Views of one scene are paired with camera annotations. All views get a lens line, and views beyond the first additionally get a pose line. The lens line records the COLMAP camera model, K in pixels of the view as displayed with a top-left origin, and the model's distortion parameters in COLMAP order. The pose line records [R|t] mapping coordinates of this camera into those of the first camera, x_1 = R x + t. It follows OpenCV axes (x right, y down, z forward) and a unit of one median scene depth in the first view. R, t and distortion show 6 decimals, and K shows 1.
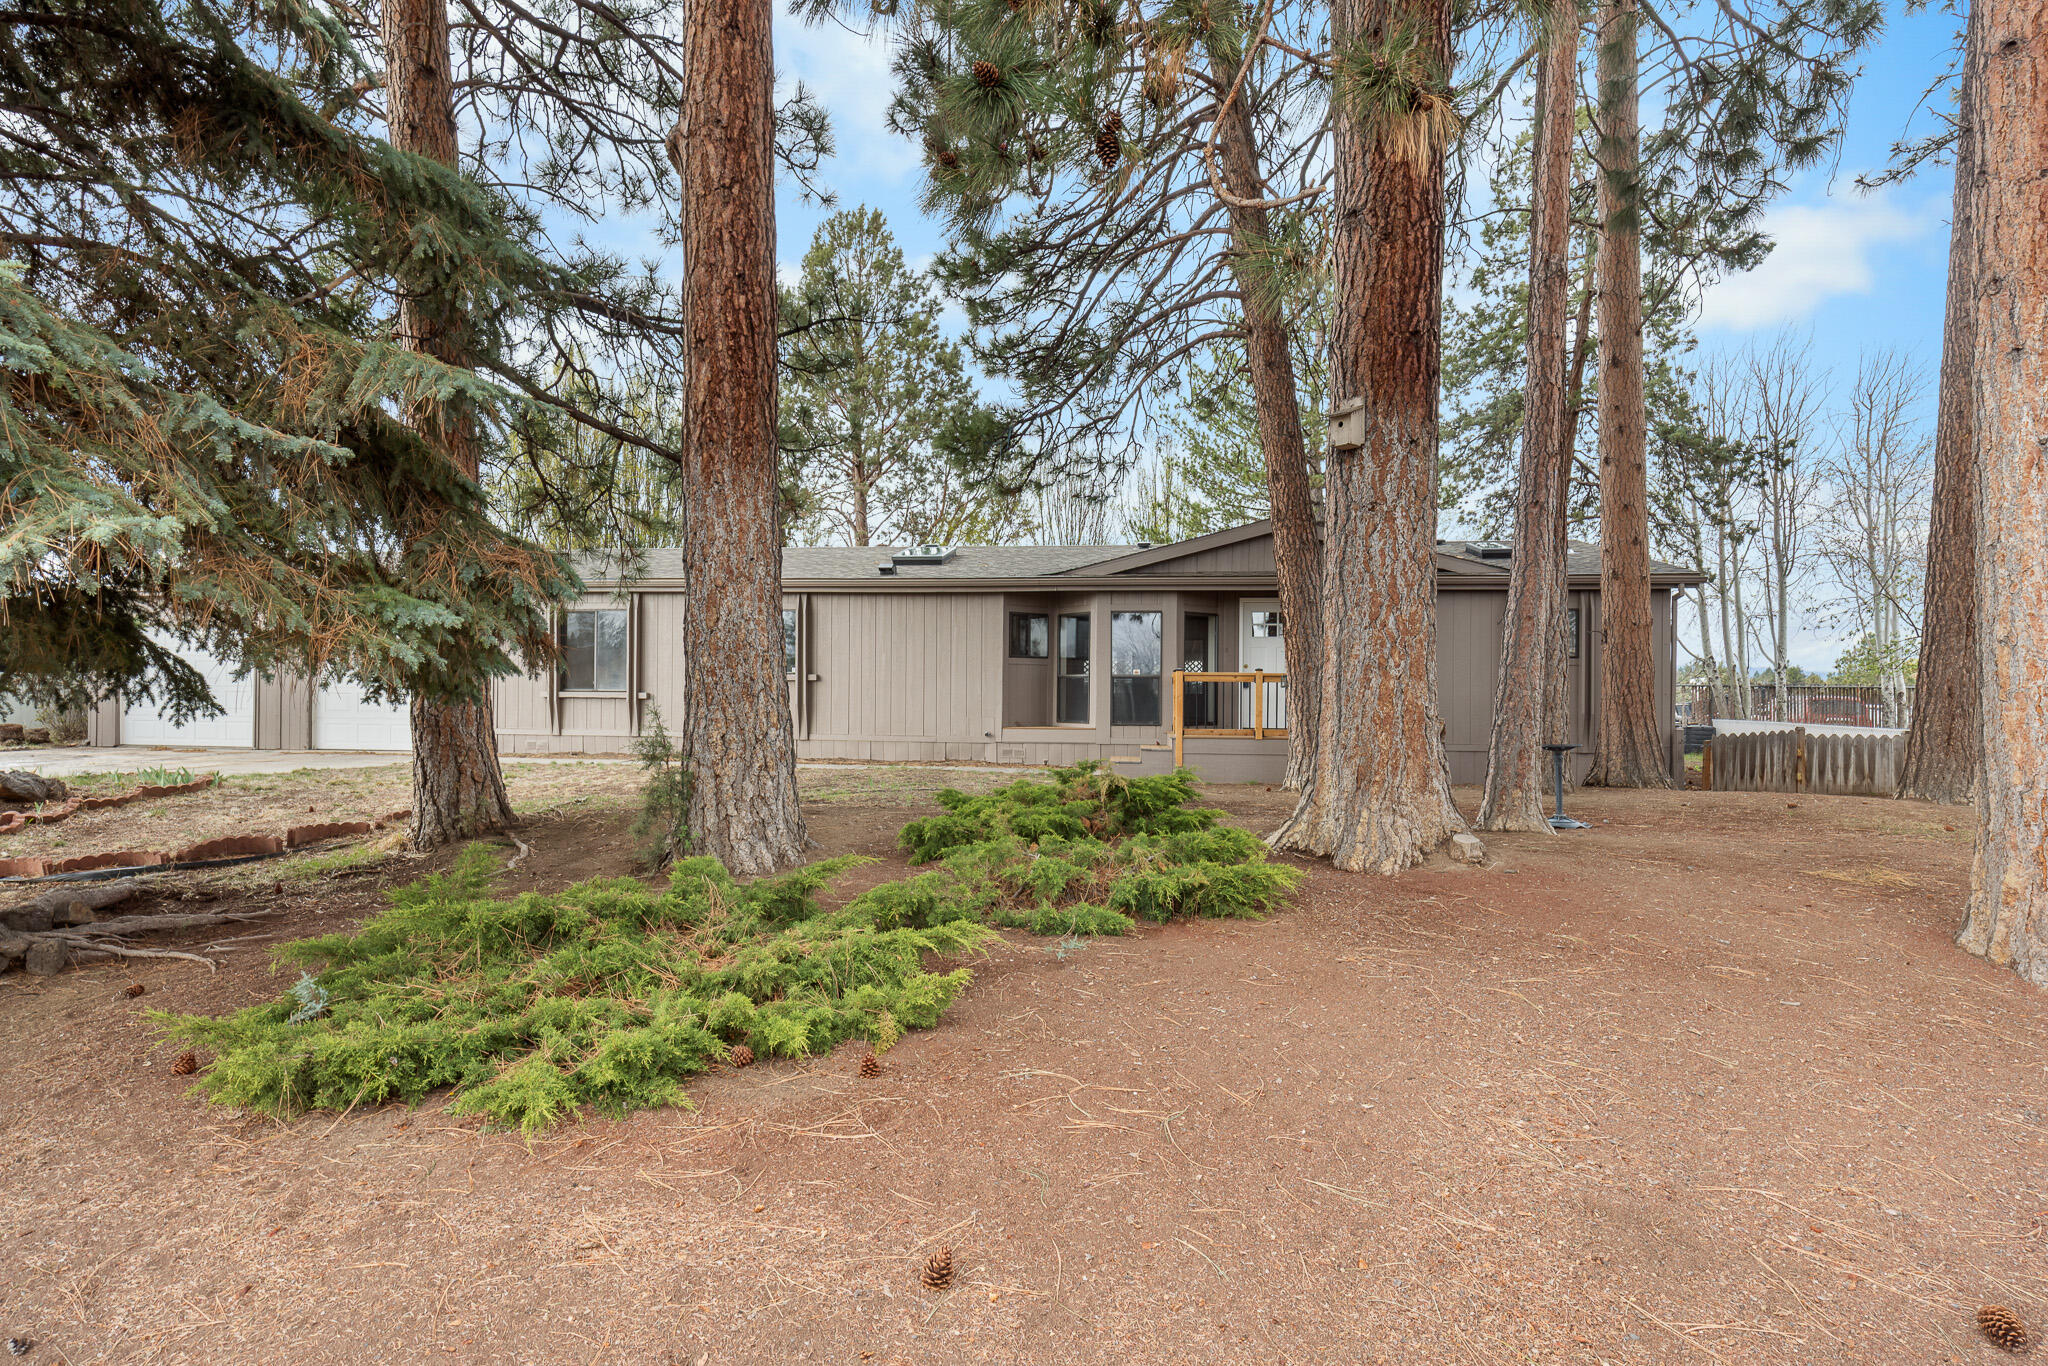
lens RADIAL K [[1046.6, 0, 1024.0], [0, 1046.6, 683.0], [0, 0, 1]] dist [0.000008, -0.000003]
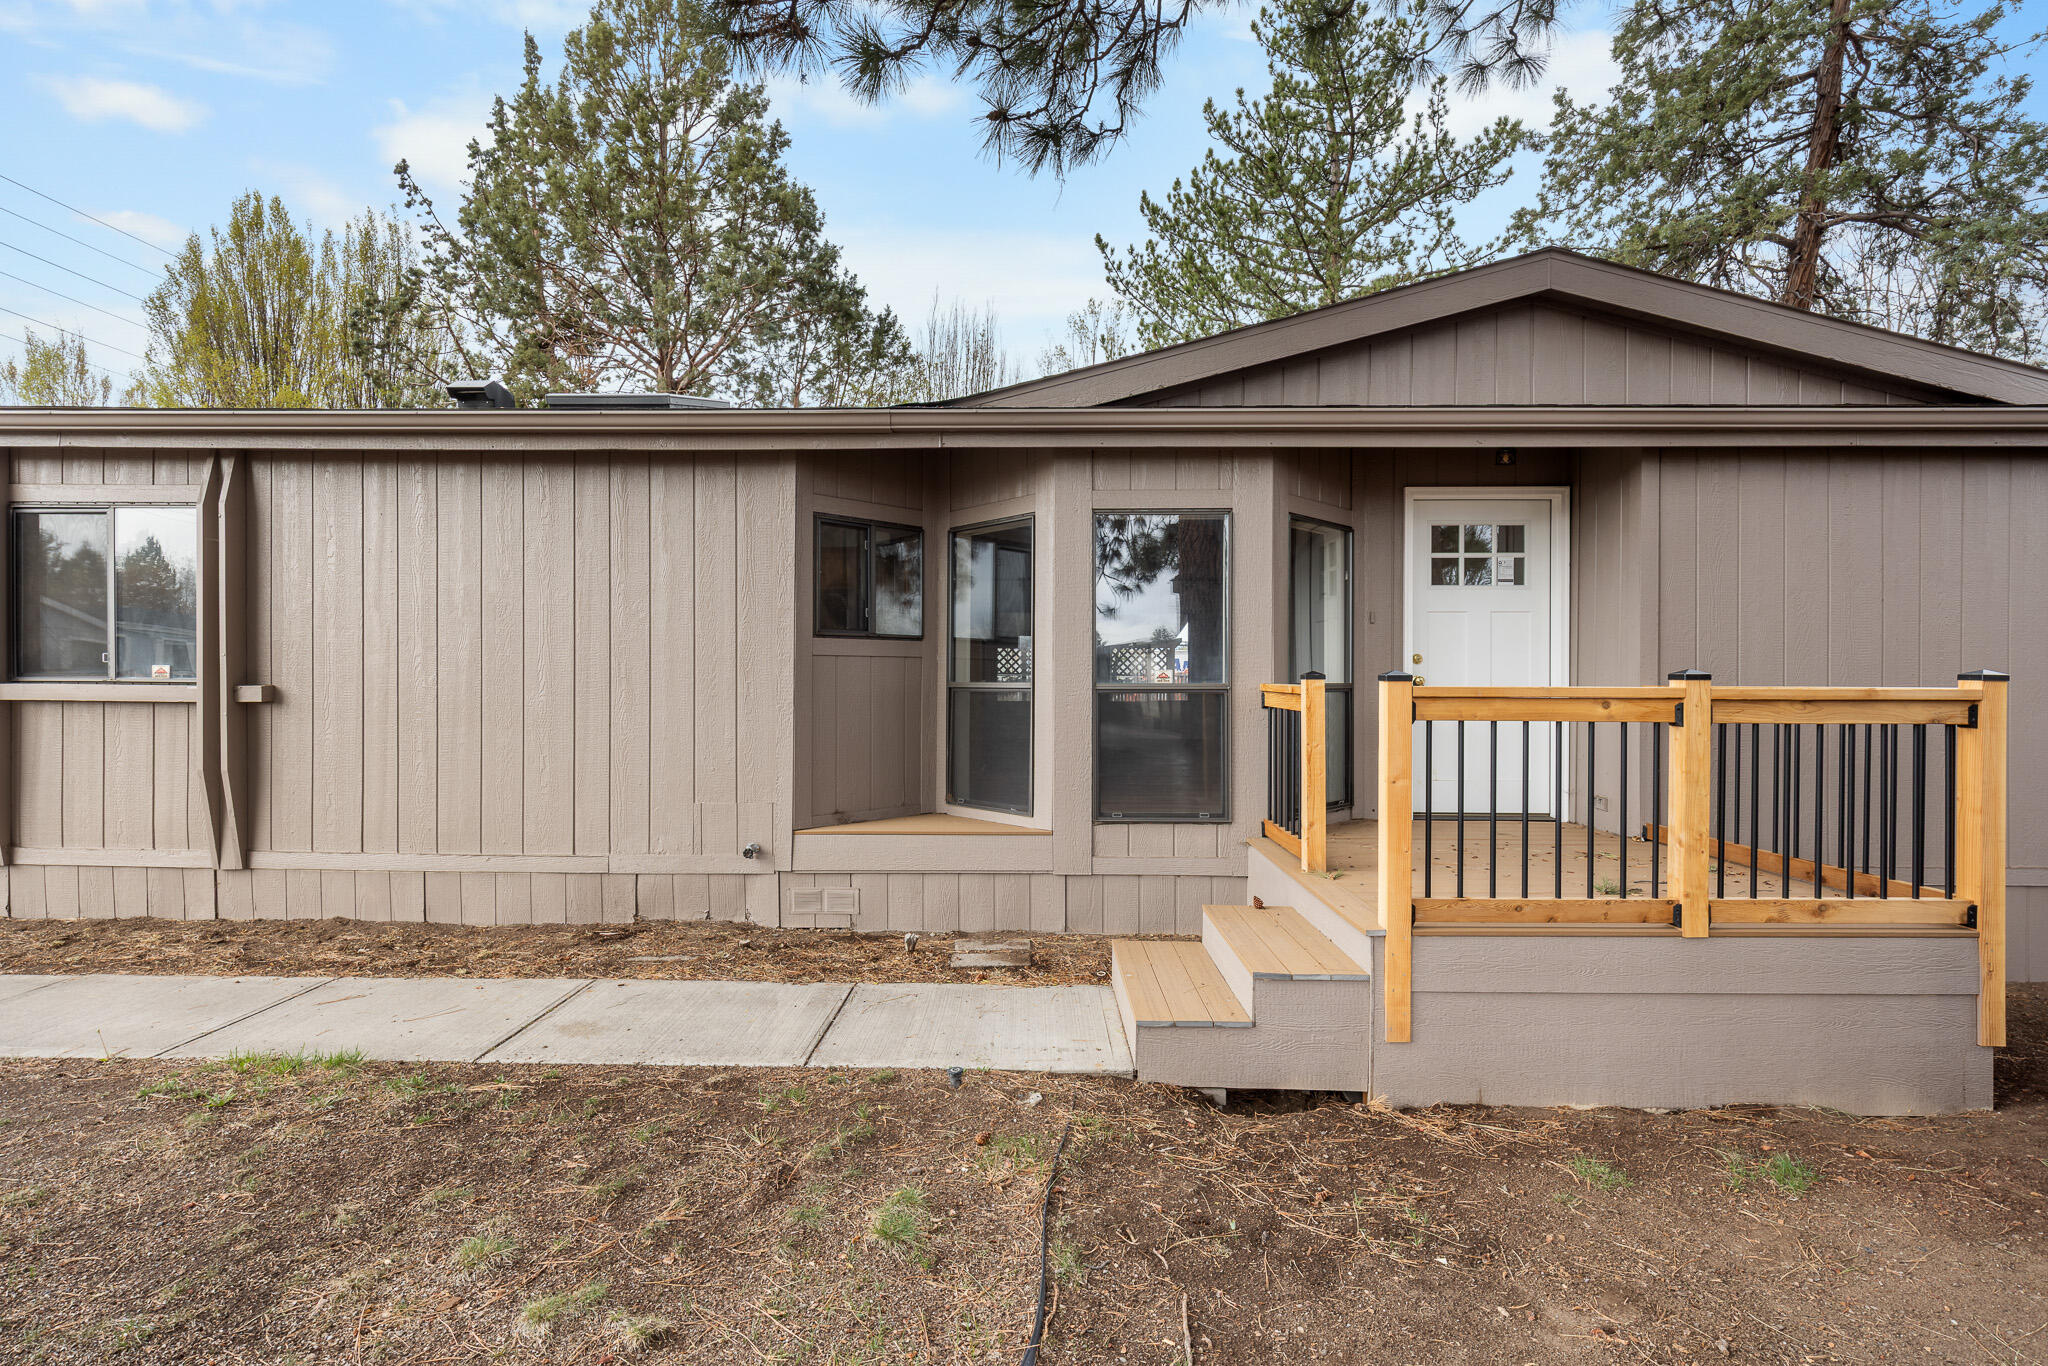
lens RADIAL K [[948.2, 0, 1024.0], [0, 948.2, 683.0], [0, 0, 1]] dist [-0.000963, -0.000079]
pose [[0.995344, -0.004260, 0.096289, 0.026706], [0.003265, 0.999940, 0.010481, -0.011328], [-0.096328, -0.010117, 0.995298, 0.656085]]
